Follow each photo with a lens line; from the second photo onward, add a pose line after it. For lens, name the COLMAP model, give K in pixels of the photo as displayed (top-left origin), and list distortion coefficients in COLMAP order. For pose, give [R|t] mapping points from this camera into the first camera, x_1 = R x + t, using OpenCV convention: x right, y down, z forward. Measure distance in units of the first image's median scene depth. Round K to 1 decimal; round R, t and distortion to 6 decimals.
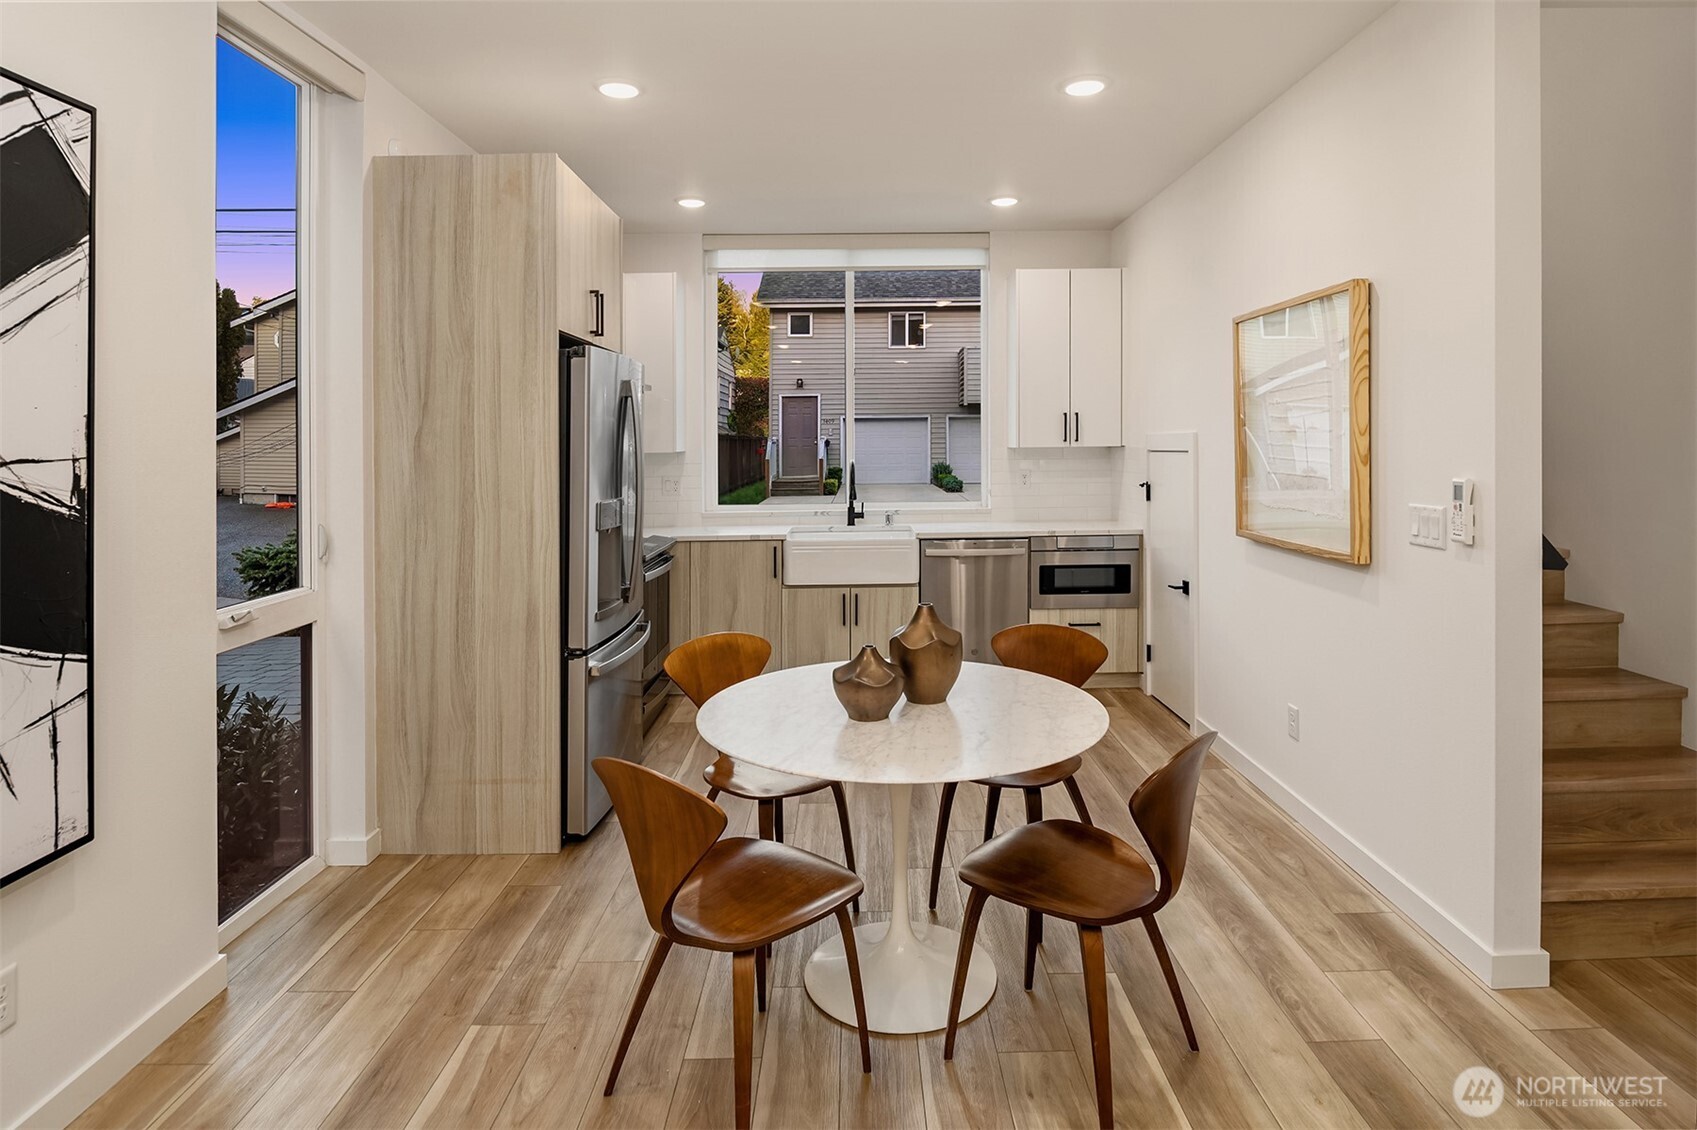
lens RADIAL K [[931.6, 0, 862.4], [0, 931.6, 442.5], [0, 0, 1]] dist [-0.019552, -0.000599]
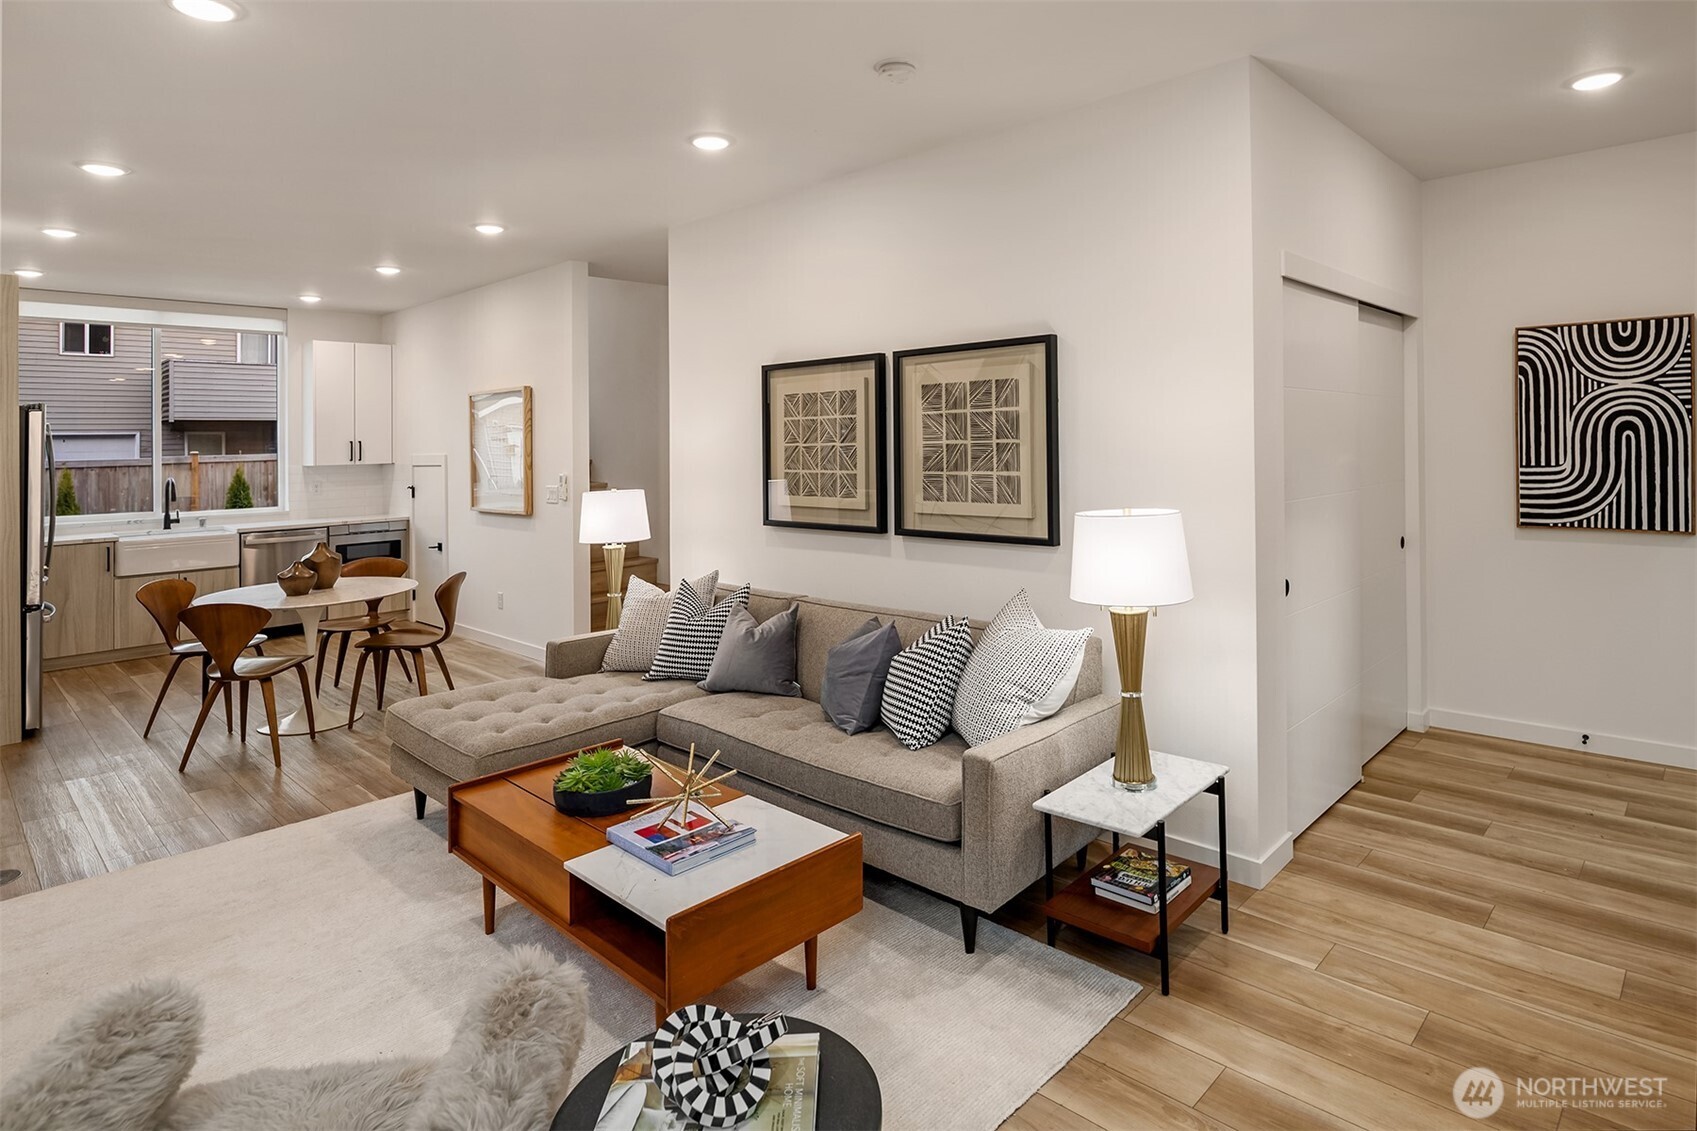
lens RADIAL K [[931.6, 0, 862.4], [0, 931.6, 443.0], [0, 0, 1]] dist [-0.019552, -0.000599]
pose [[0.702980, -0.000966, 0.711209, -0.270147], [0.012265, 0.999867, -0.010765, -0.003907], [-0.711104, 0.016290, 0.702898, -0.637618]]
